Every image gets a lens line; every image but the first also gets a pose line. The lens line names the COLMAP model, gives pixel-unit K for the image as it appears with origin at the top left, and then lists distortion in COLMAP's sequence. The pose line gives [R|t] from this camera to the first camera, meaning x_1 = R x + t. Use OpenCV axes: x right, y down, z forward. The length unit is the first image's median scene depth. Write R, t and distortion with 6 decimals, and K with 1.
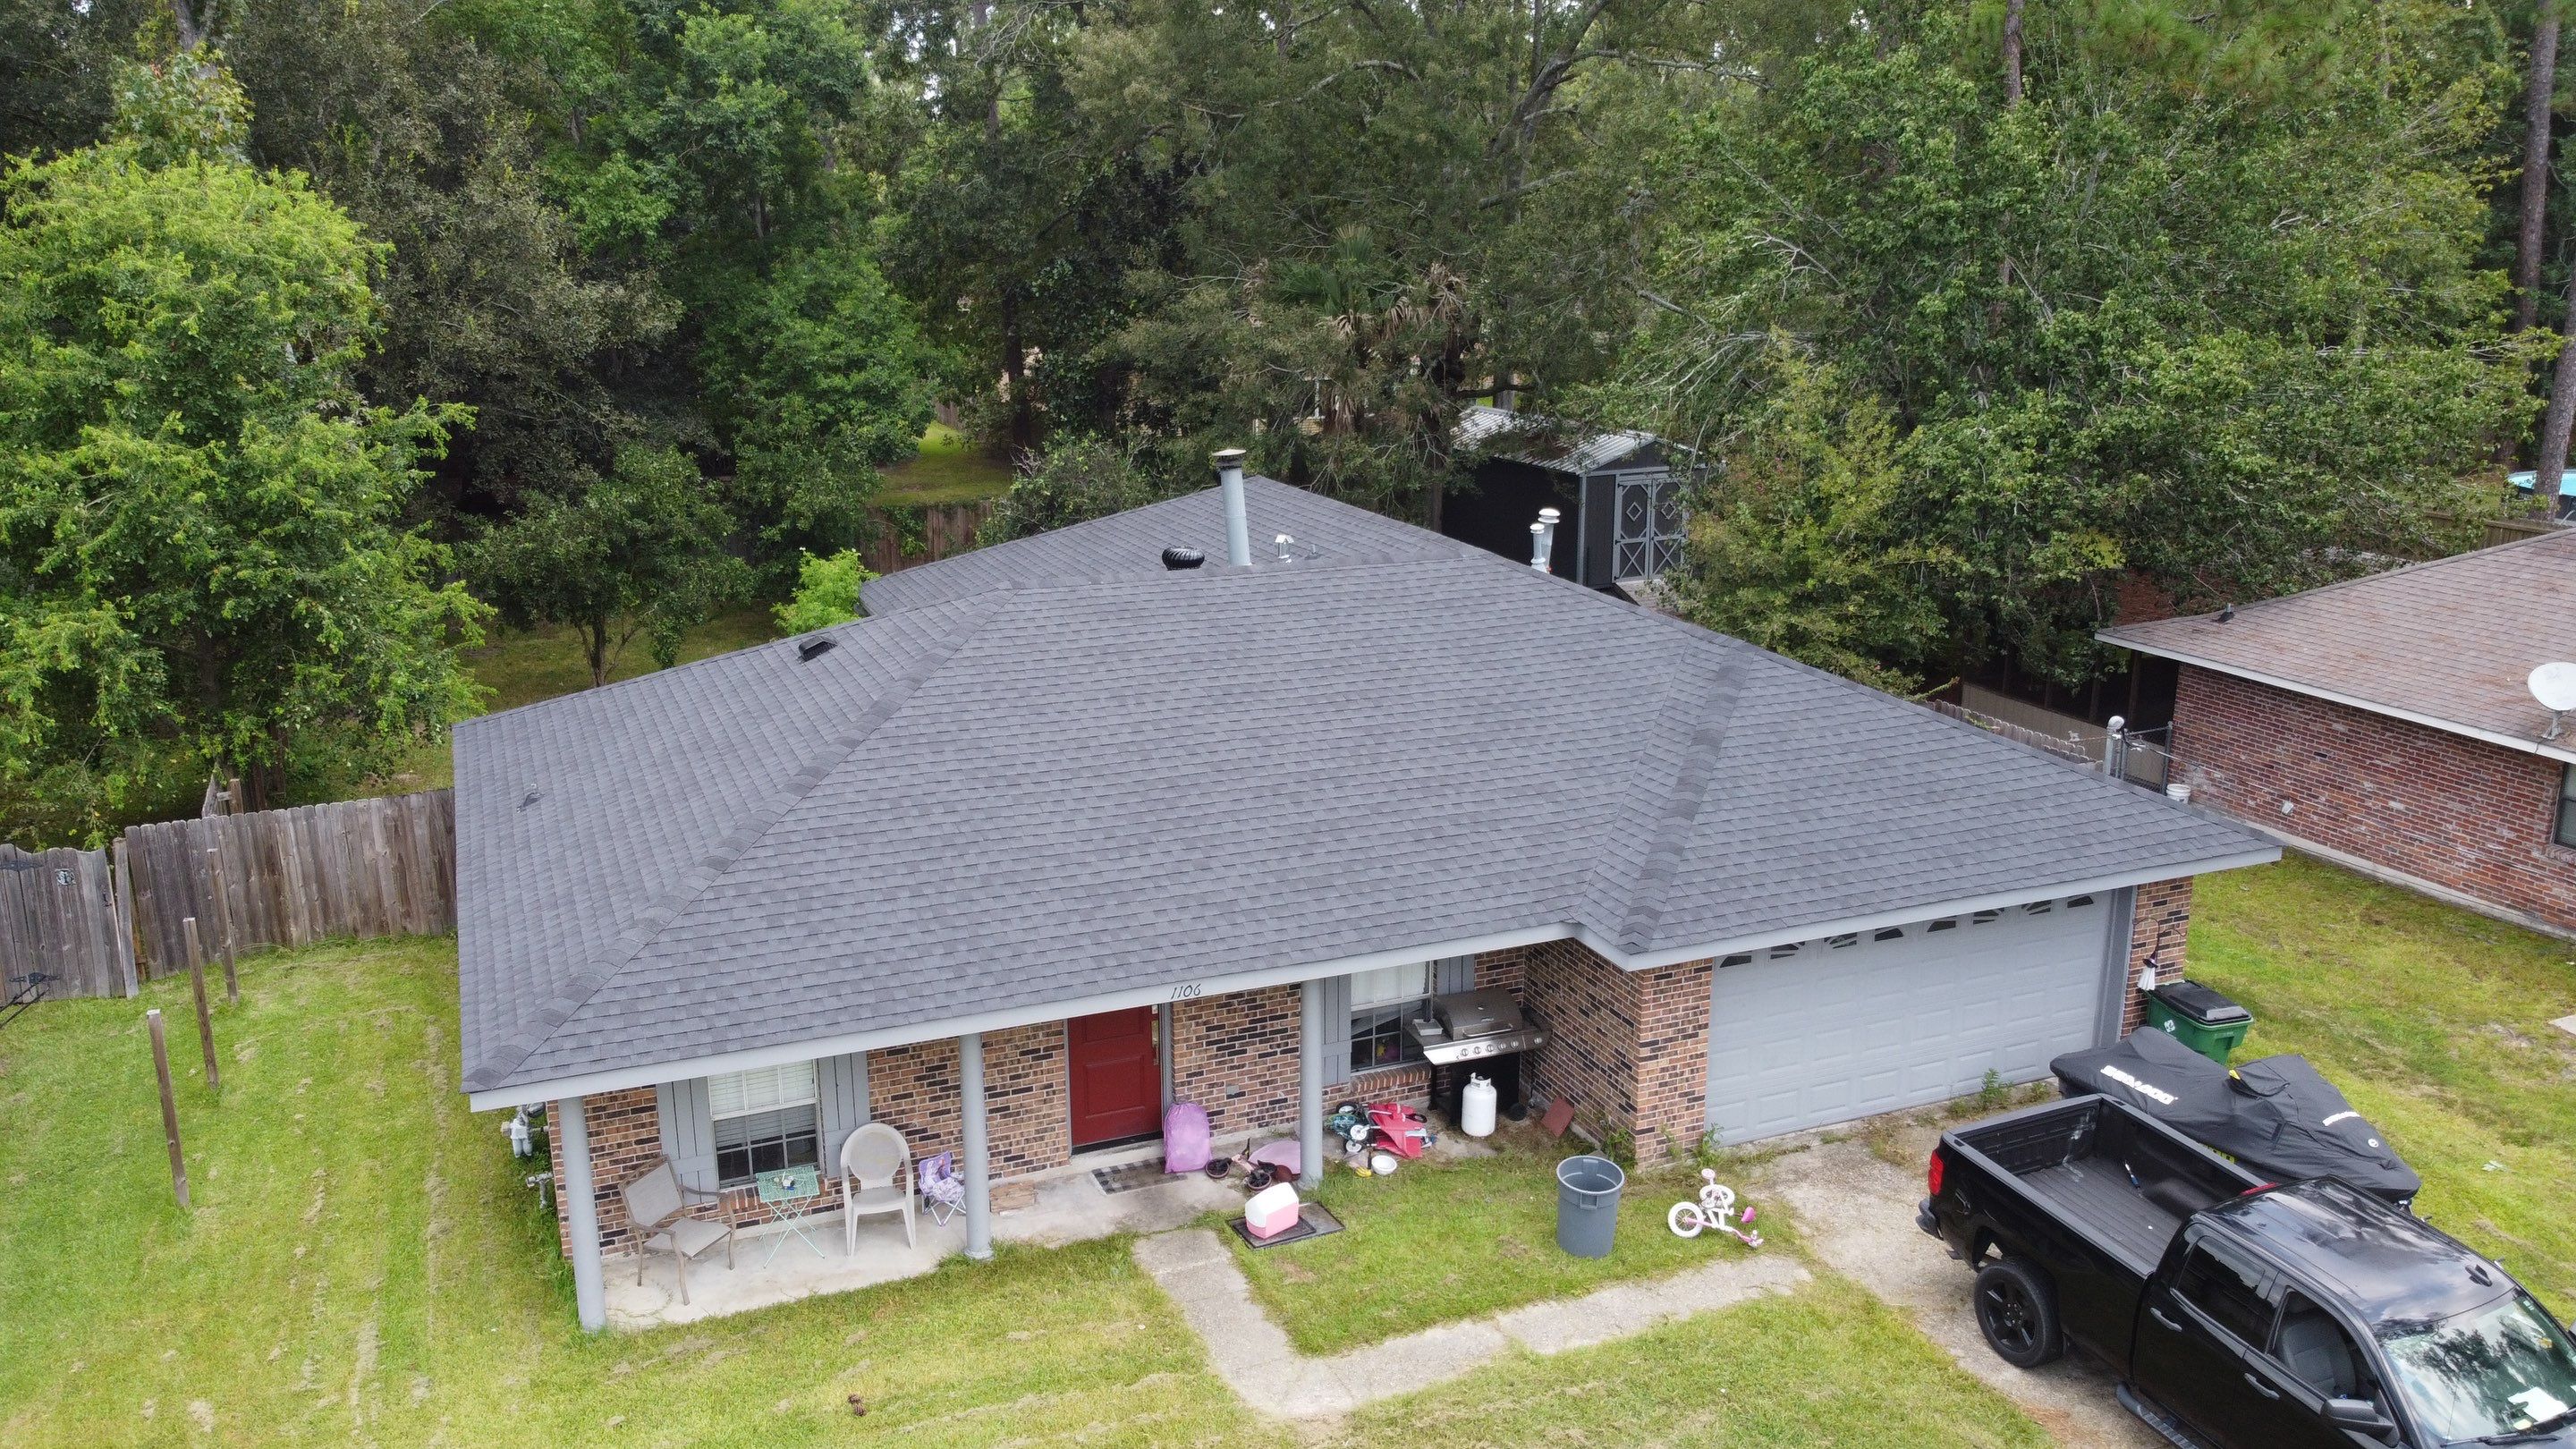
lens RADIAL K [[1956.6, 0, 1277.0], [0, 1956.6, 708.8], [0, 0, 1]] dist [-0.003001, 0.000522]
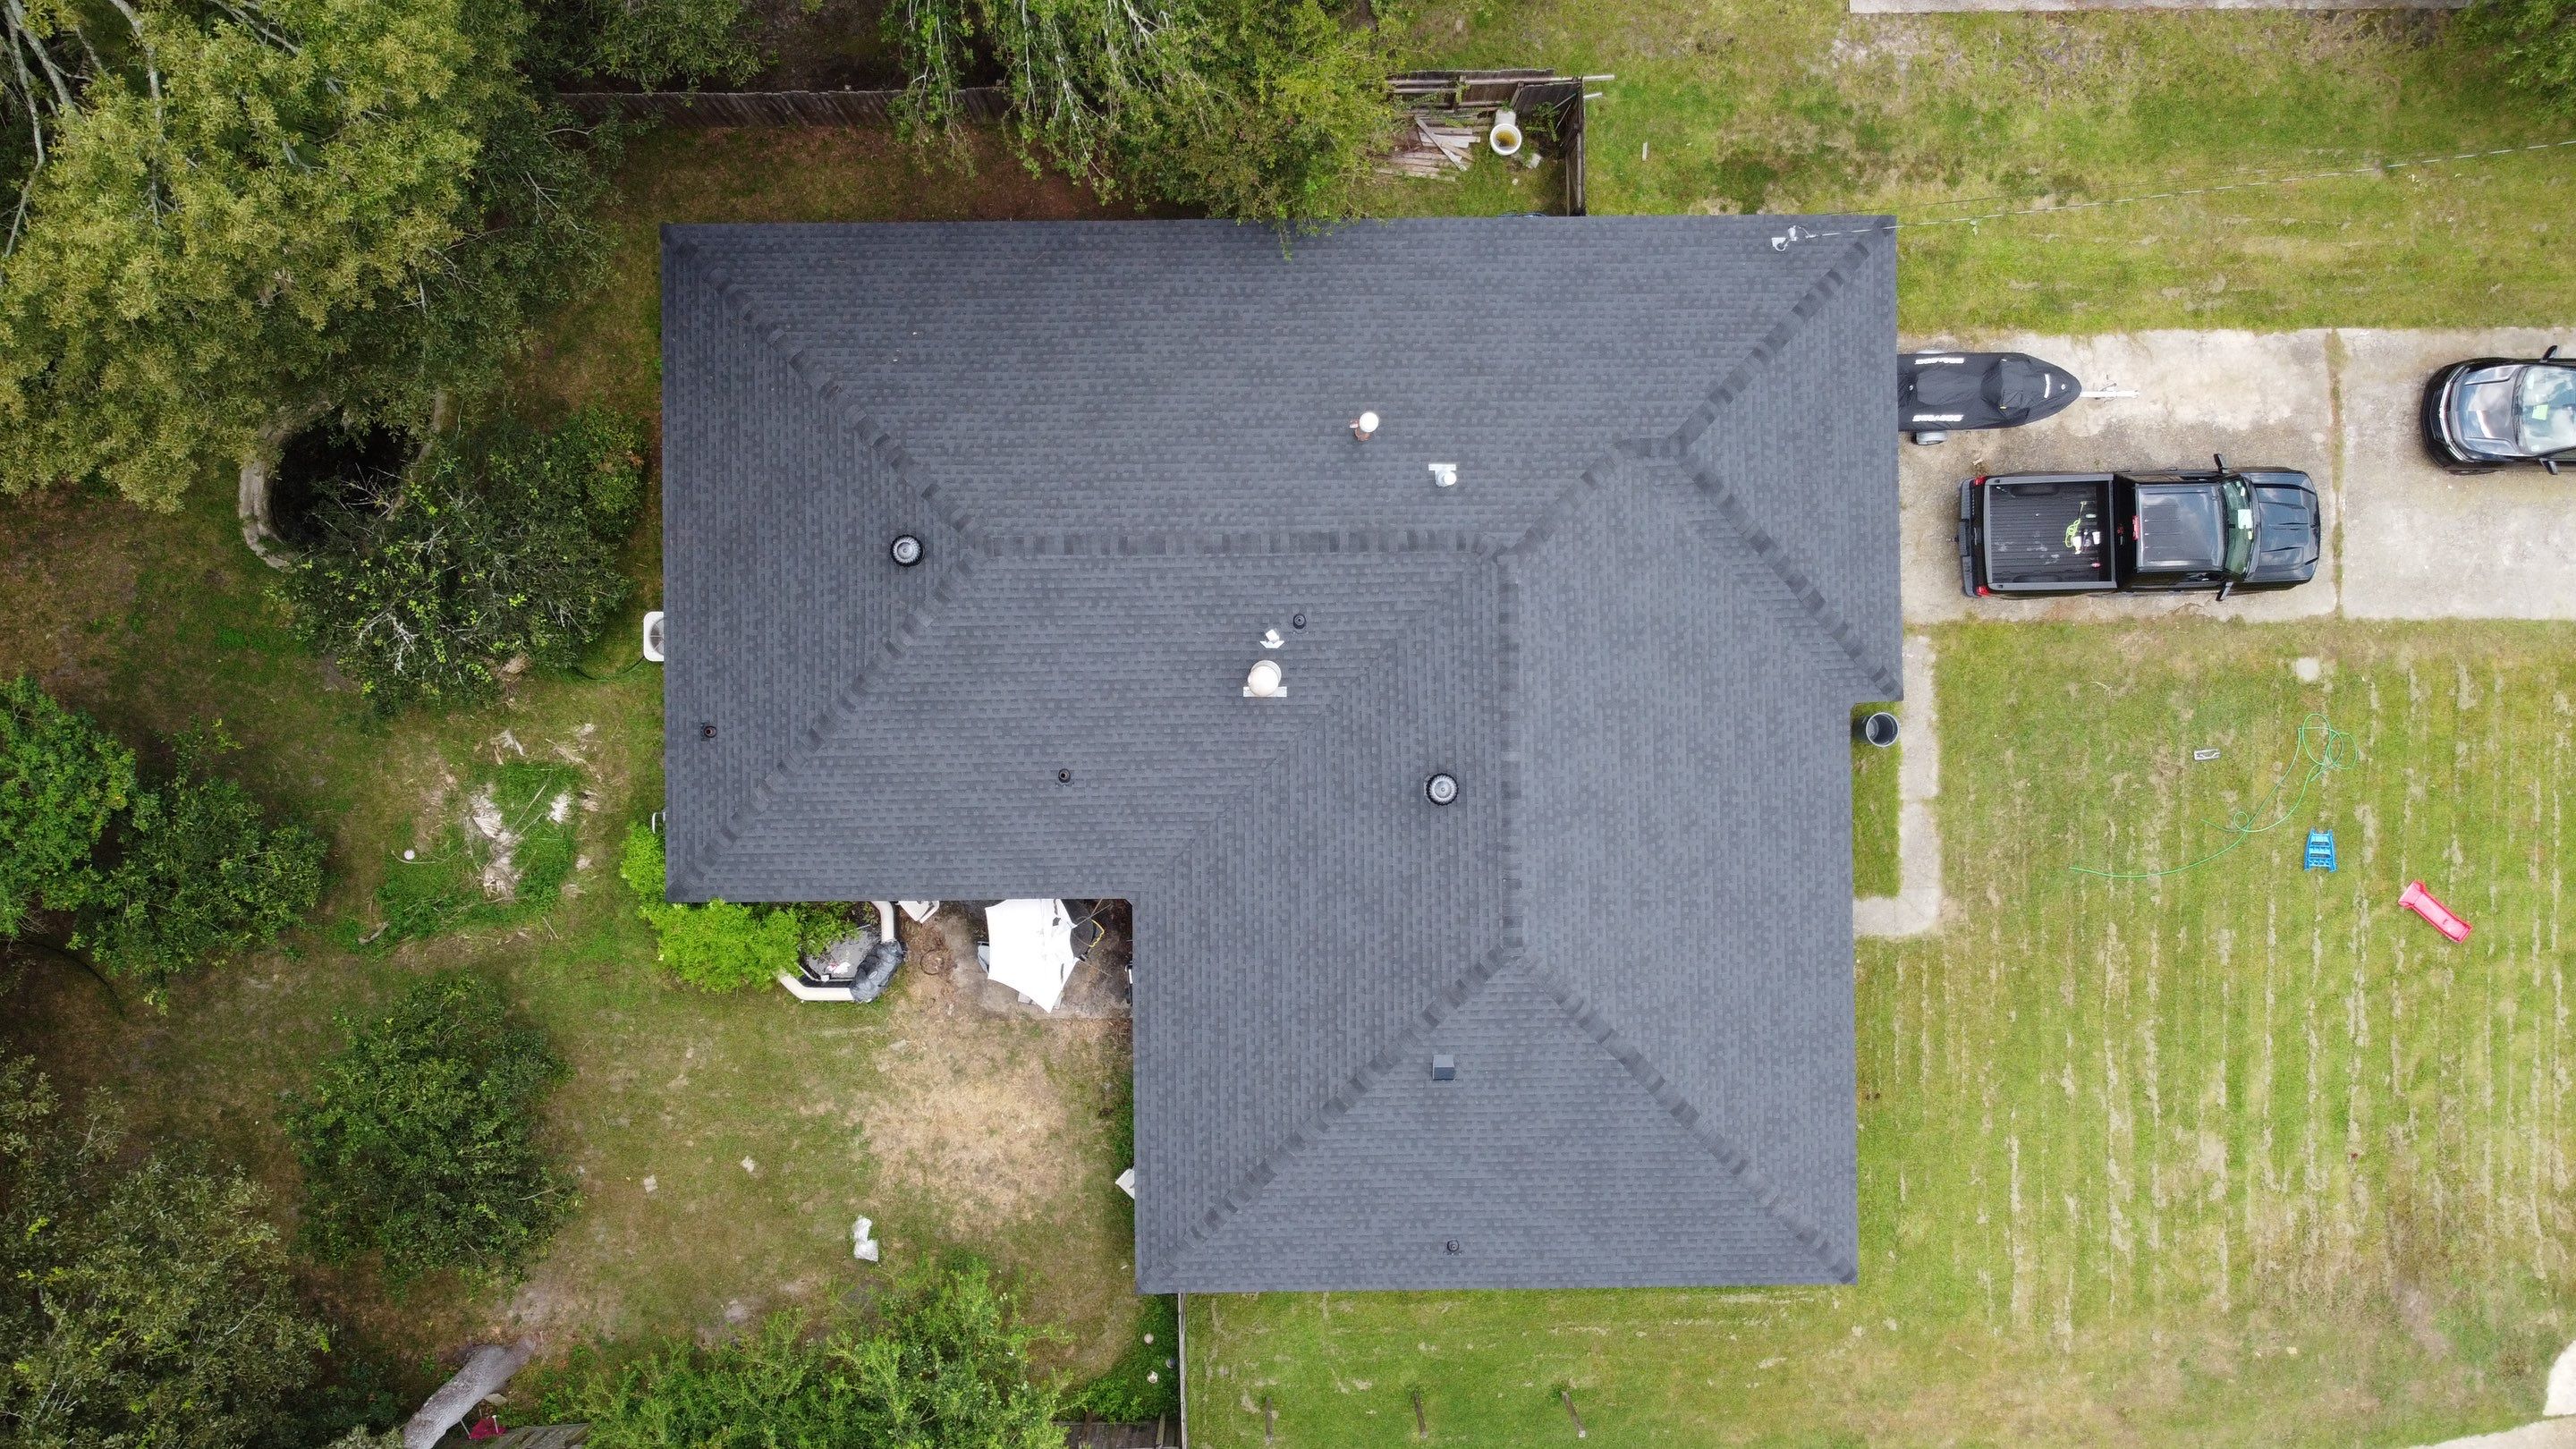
lens RADIAL K [[1956.6, 0, 1277.0], [0, 1956.6, 708.8], [0, 0, 1]] dist [-0.003001, 0.000522]
pose [[0.374255, -0.927152, 0.017951, -0.060612], [0.216759, 0.106286, 0.970422, -1.306642], [-0.901636, -0.359295, 0.240747, 0.783748]]
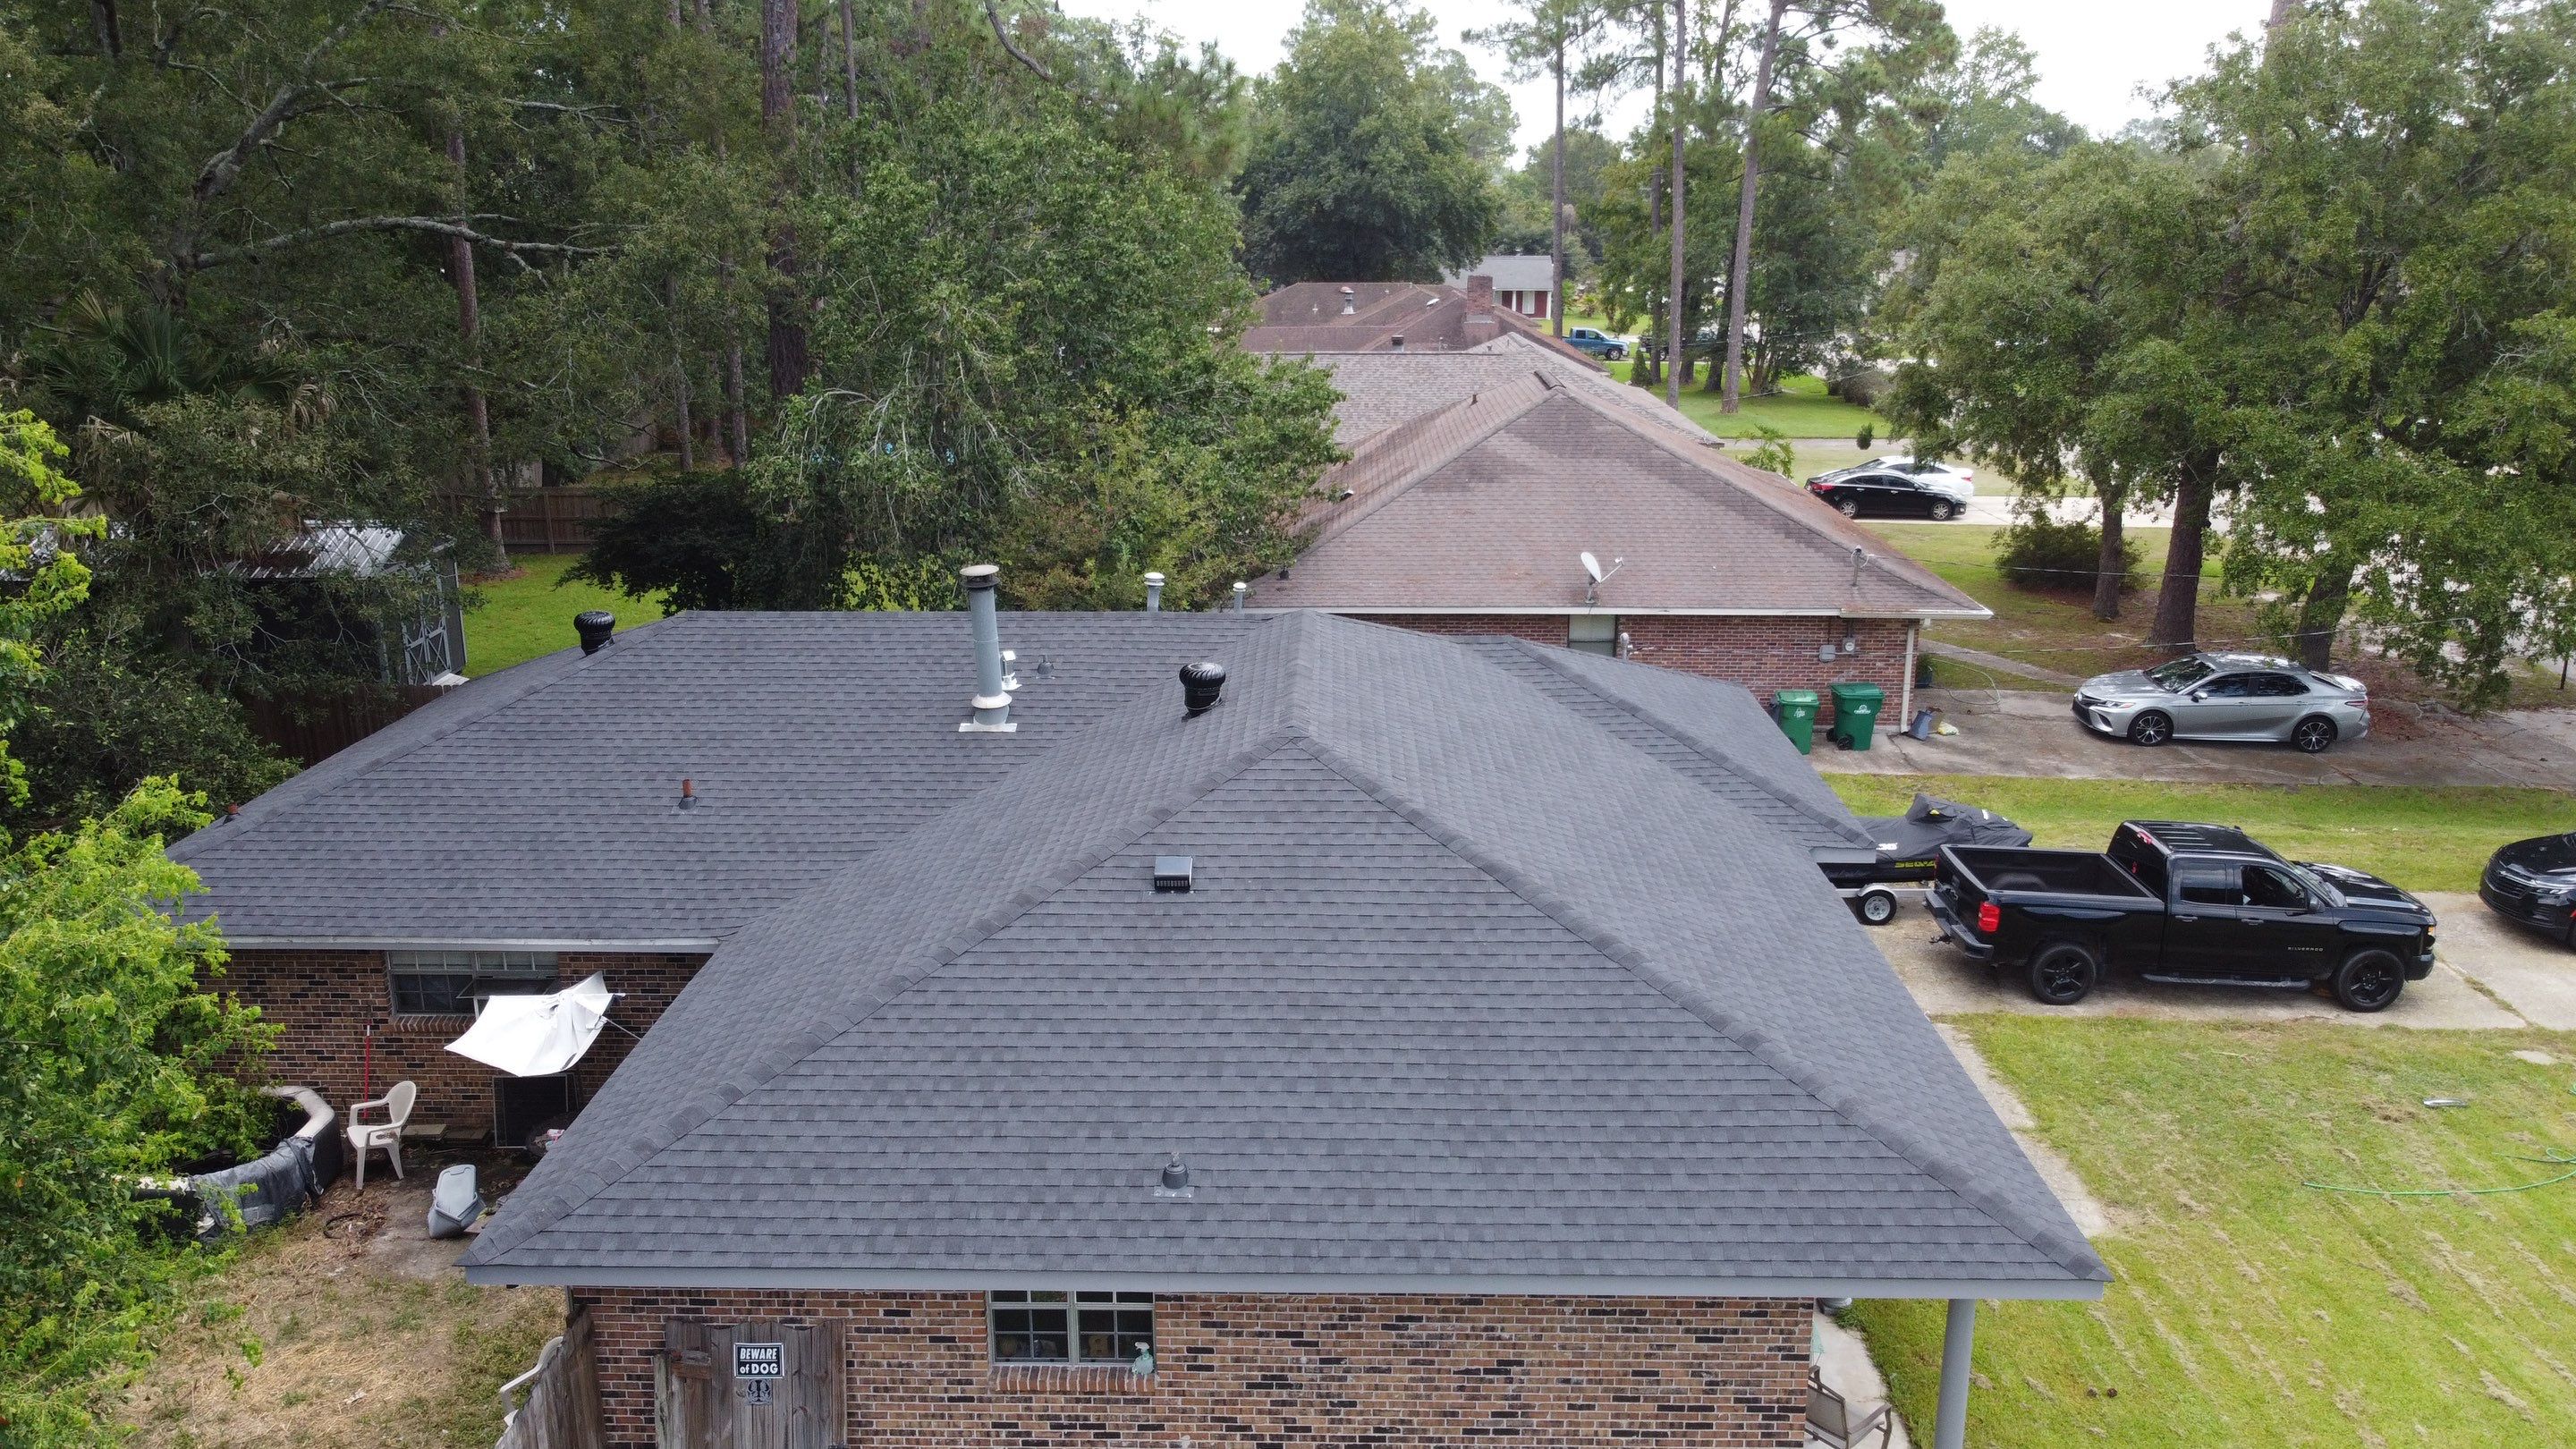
lens RADIAL K [[1953.5, 0, 1277.8], [0, 1953.5, 712.9], [0, 0, 1]] dist [-0.000996, -0.005188]
pose [[0.413842, -0.230906, 0.880578, -0.818822], [0.230216, 0.962401, 0.144168, -0.179061], [-0.880758, 0.143060, 0.451440, 0.540540]]
